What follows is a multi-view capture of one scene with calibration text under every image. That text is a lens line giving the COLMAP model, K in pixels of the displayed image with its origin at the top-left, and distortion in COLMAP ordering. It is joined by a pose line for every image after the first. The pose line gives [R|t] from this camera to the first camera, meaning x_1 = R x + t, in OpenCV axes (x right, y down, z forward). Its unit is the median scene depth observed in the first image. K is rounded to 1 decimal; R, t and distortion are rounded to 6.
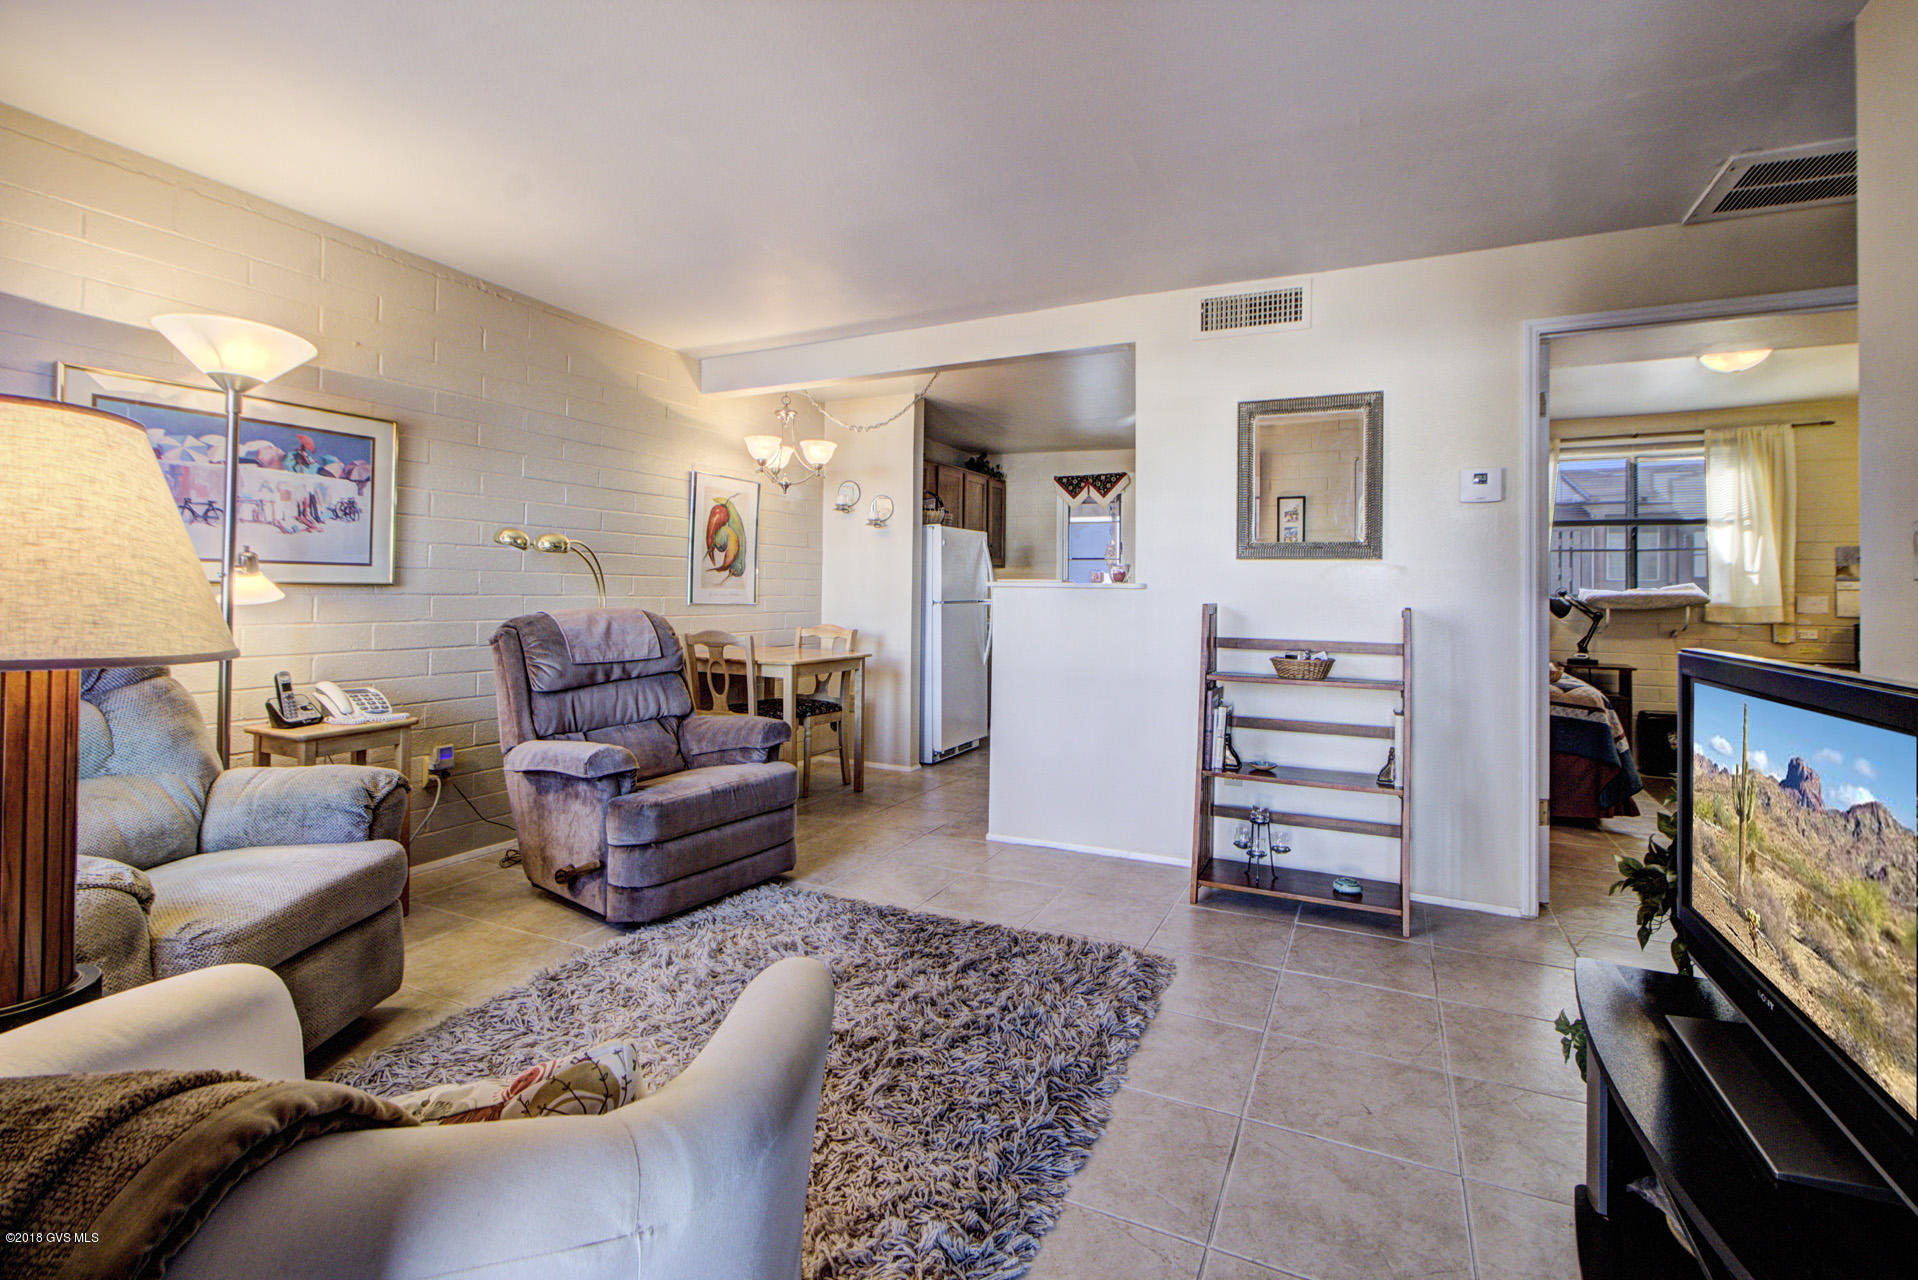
lens RADIAL K [[883.1, 0, 954.7], [0, 883.1, 577.3], [0, 0, 1]] dist [0.000684, 0.000027]
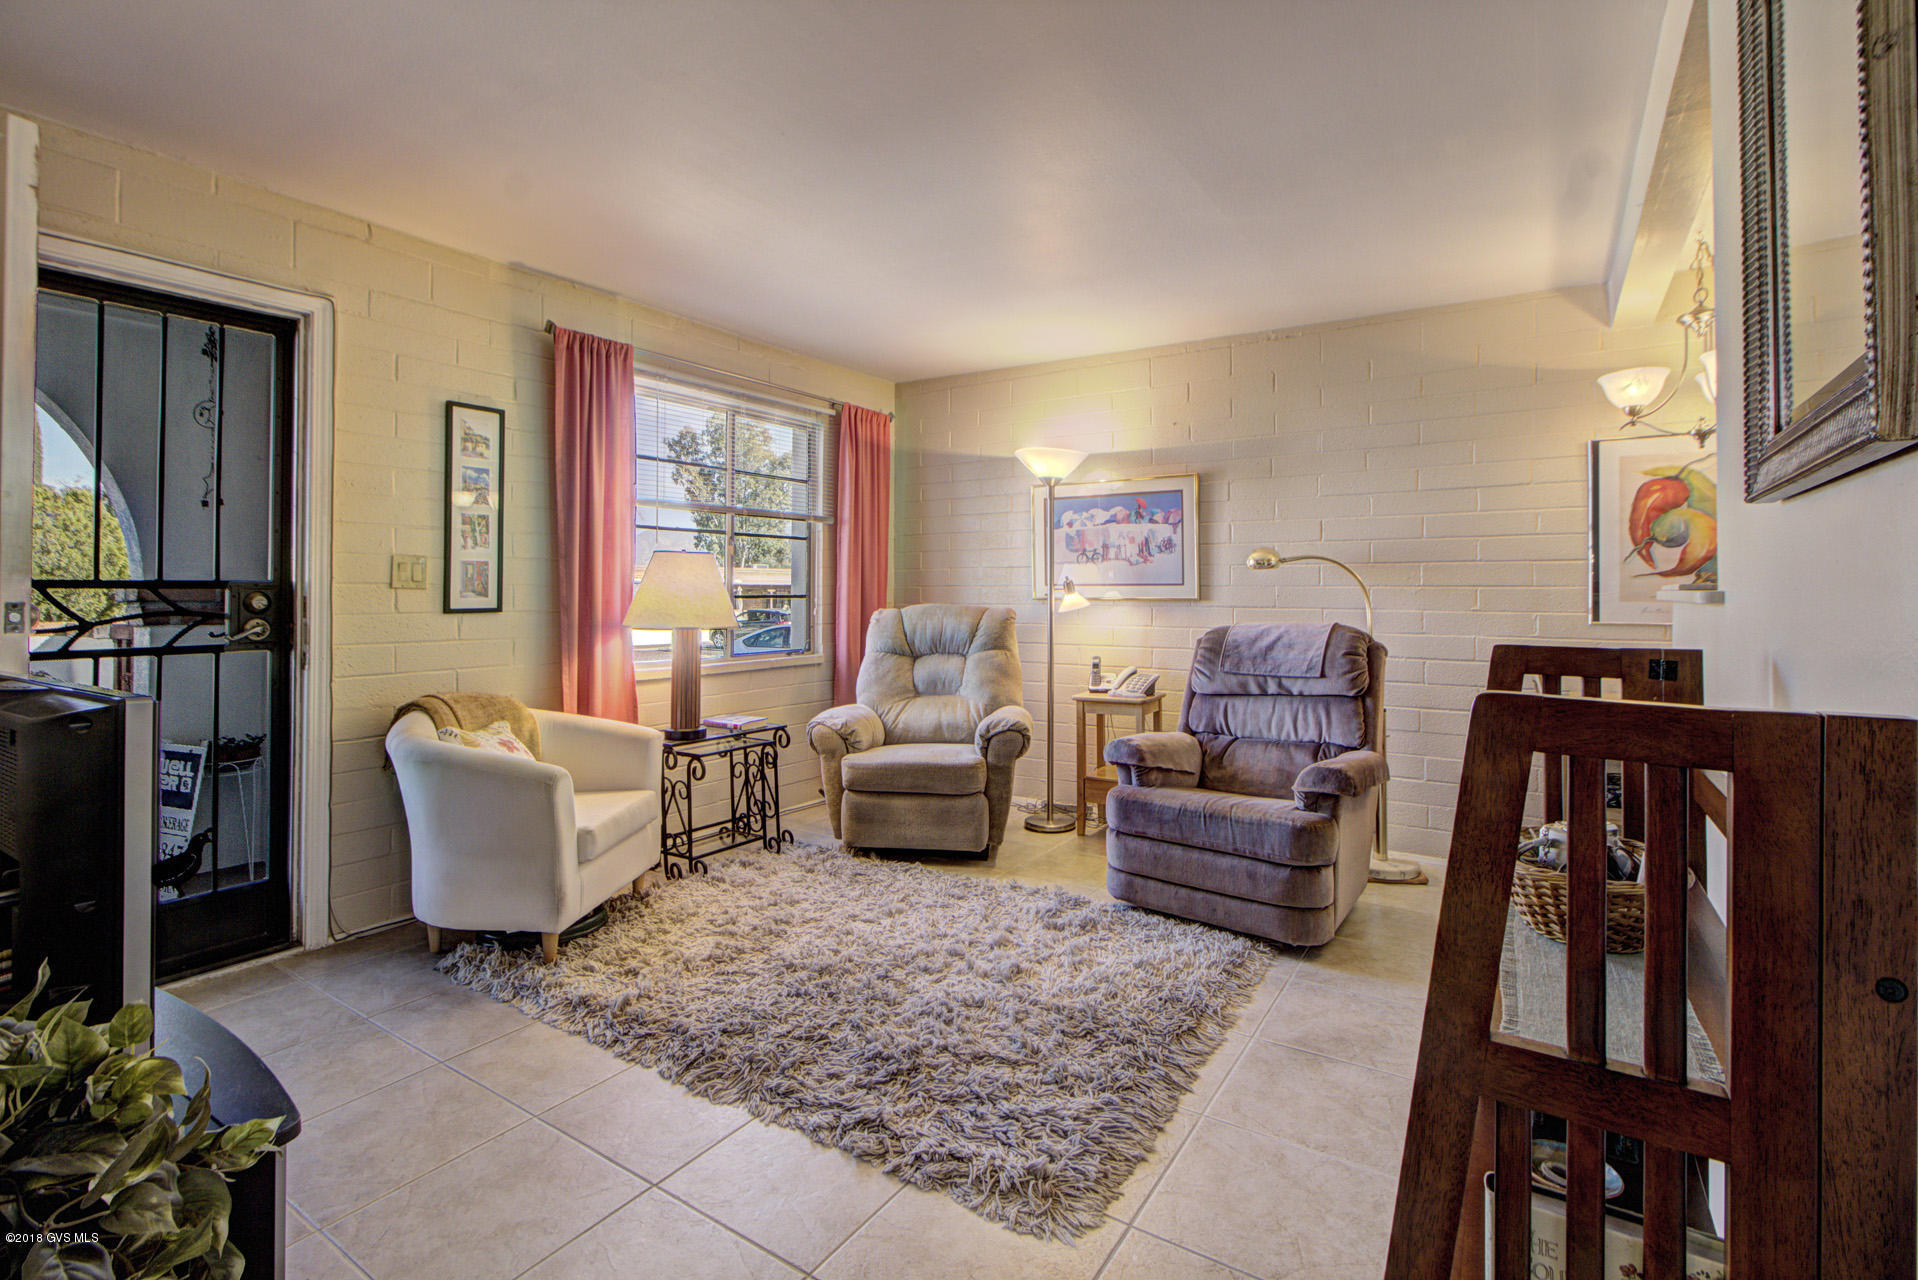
lens RADIAL K [[883.1, 0, 954.7], [0, 883.1, 577.3], [0, 0, 1]] dist [0.000684, 0.000027]
pose [[-0.141381, -0.022359, -0.989703, 0.734591], [0.015123, 0.999579, -0.024743, 0.002956], [0.989840, -0.018466, -0.140983, 0.869378]]
